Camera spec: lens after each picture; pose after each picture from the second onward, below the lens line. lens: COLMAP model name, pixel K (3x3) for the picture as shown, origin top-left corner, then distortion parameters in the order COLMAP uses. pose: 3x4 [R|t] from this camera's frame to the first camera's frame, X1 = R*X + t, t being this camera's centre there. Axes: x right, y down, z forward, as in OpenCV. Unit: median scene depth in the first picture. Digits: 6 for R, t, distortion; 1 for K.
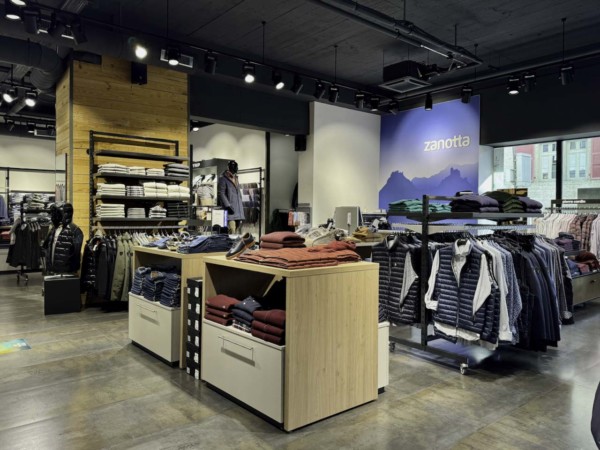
lens RADIAL K [[467.4, 0, 301.0], [0, 467.4, 222.3], [0, 0, 1]] dist [-0.000899, -0.000077]
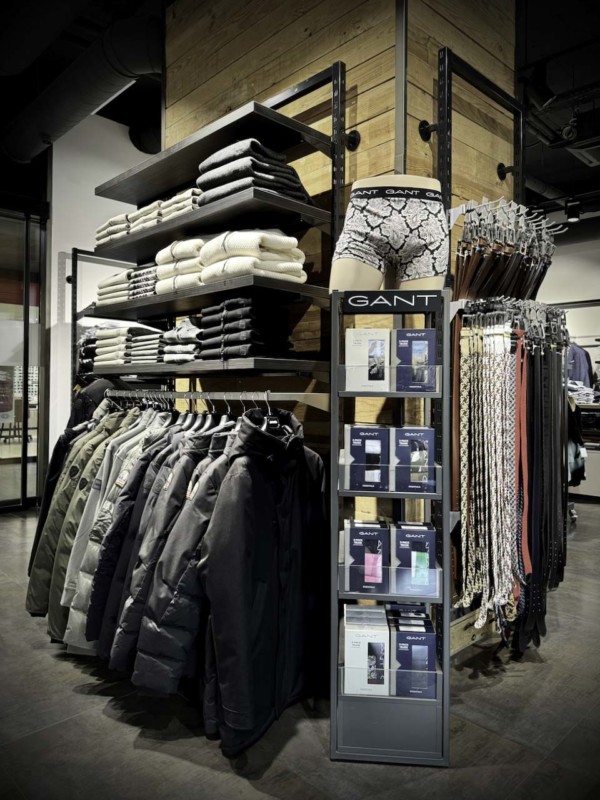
lens RADIAL K [[581.2, 0, 274.7], [0, 581.2, 391.8], [0, 0, 1]] dist [0.019265, -0.024348]
pose [[0.053799, -0.006820, -0.998529, 0.034575], [-0.028701, 0.999553, -0.008374, 0.006284], [0.998139, 0.029109, 0.053579, 0.626297]]
